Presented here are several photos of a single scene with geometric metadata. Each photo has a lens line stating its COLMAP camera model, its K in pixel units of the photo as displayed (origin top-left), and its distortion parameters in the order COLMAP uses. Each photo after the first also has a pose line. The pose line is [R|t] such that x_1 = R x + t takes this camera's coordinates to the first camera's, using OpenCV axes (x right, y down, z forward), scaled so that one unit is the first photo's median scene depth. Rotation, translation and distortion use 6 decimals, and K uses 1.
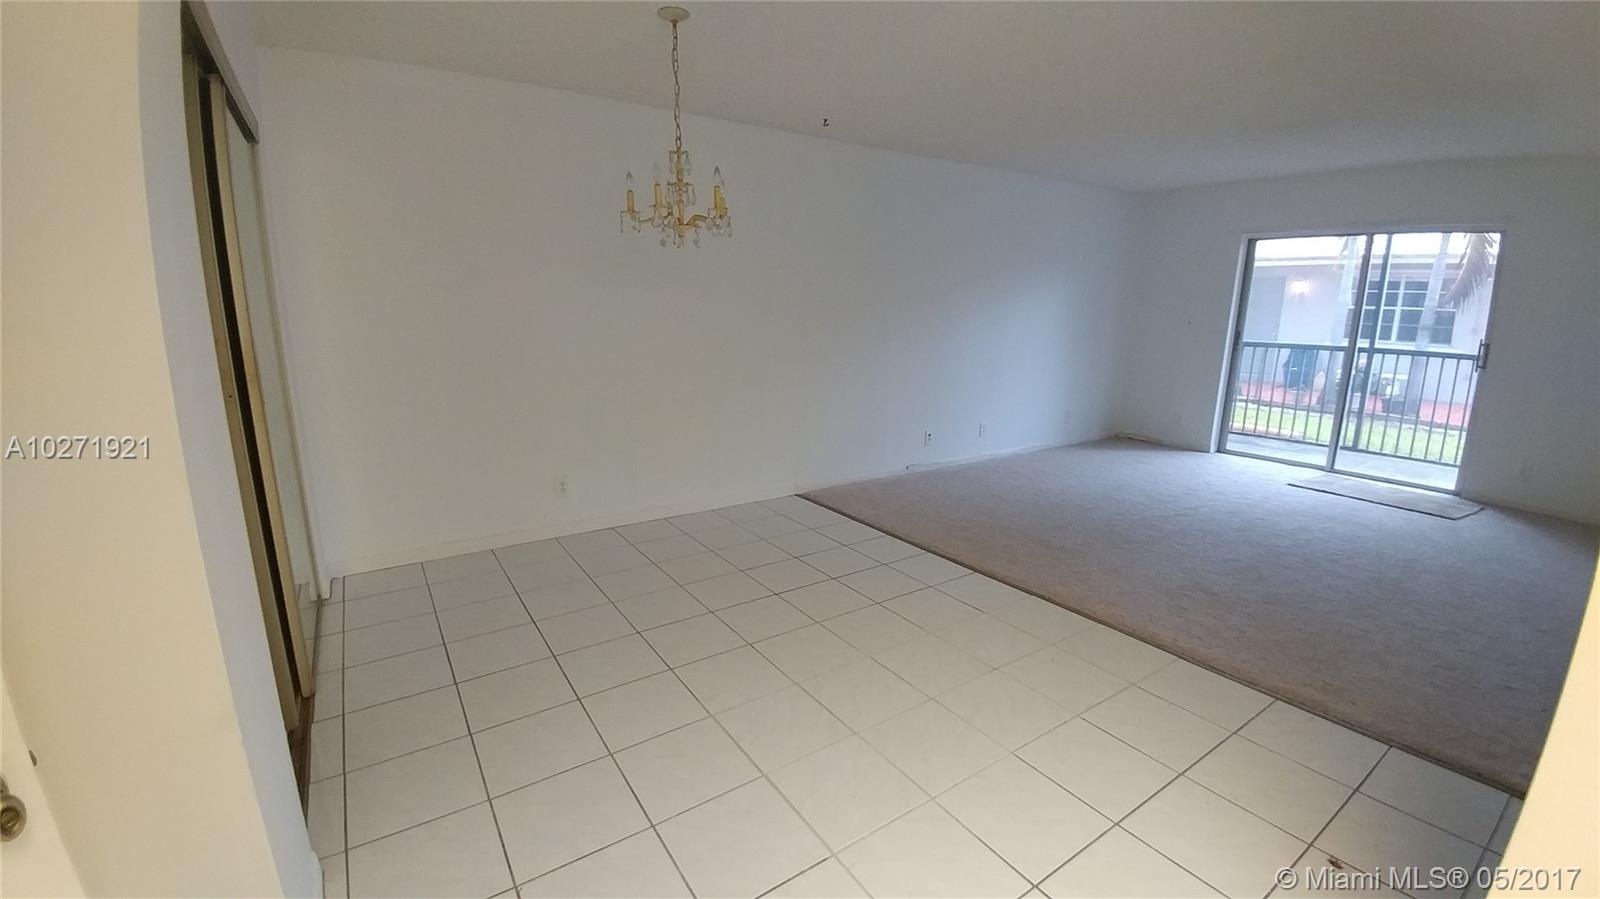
lens RADIAL K [[644.7, 0, 806.4], [0, 644.7, 455.0], [0, 0, 1]] dist [0.023868, -0.040773]
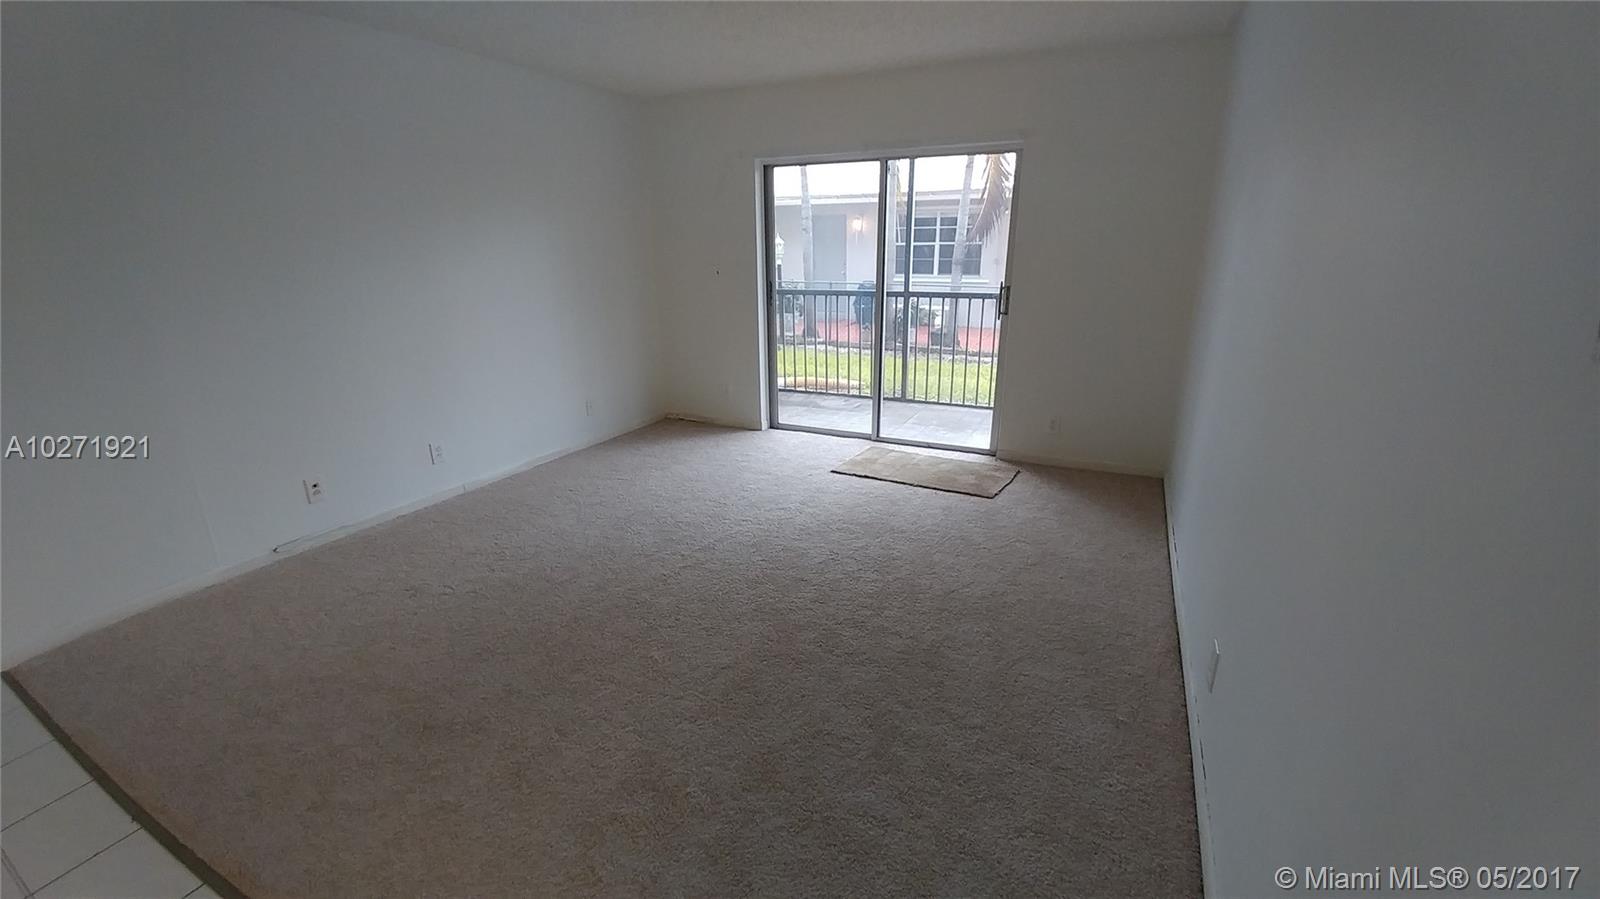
lens RADIAL K [[640.6, 0, 805.4], [0, 640.6, 450.0], [0, 0, 1]] dist [0.027546, -0.045467]
pose [[0.863801, -0.165624, 0.475833, 0.279084], [0.124870, 0.985335, 0.116285, -0.069629], [-0.488114, -0.041030, 0.871815, 0.252144]]
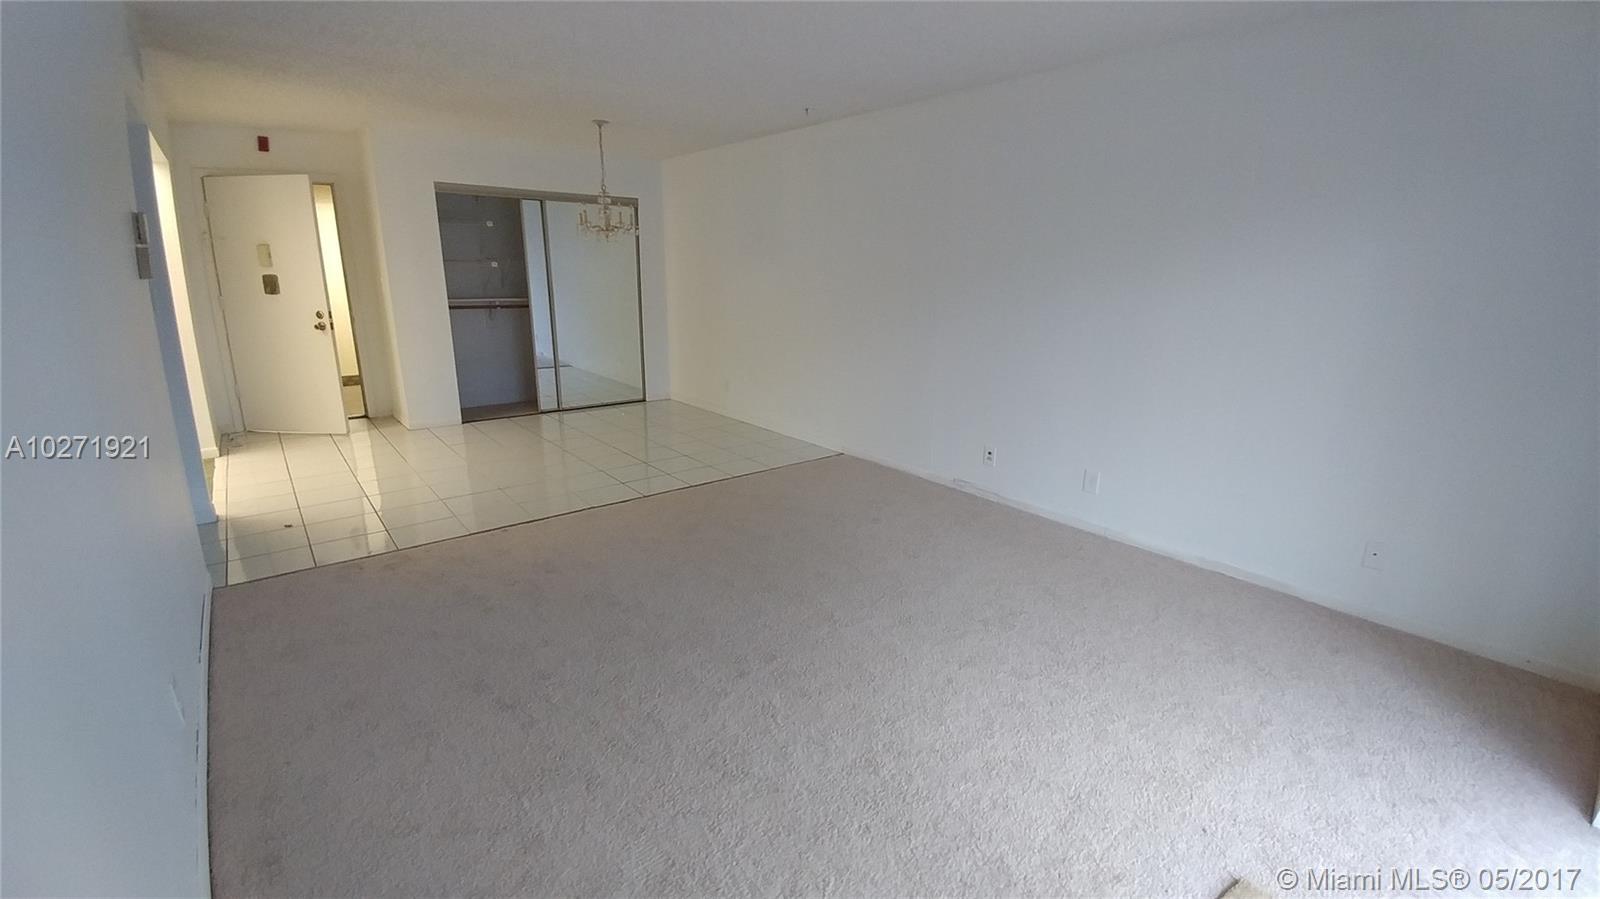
lens RADIAL K [[640.6, 0, 805.4], [0, 640.6, 450.0], [0, 0, 1]] dist [0.027546, -0.045467]
pose [[0.104260, 0.249105, -0.962848, 0.814567], [-0.246556, 0.944377, 0.217629, -0.131811], [0.963504, 0.214706, 0.159880, 0.615635]]
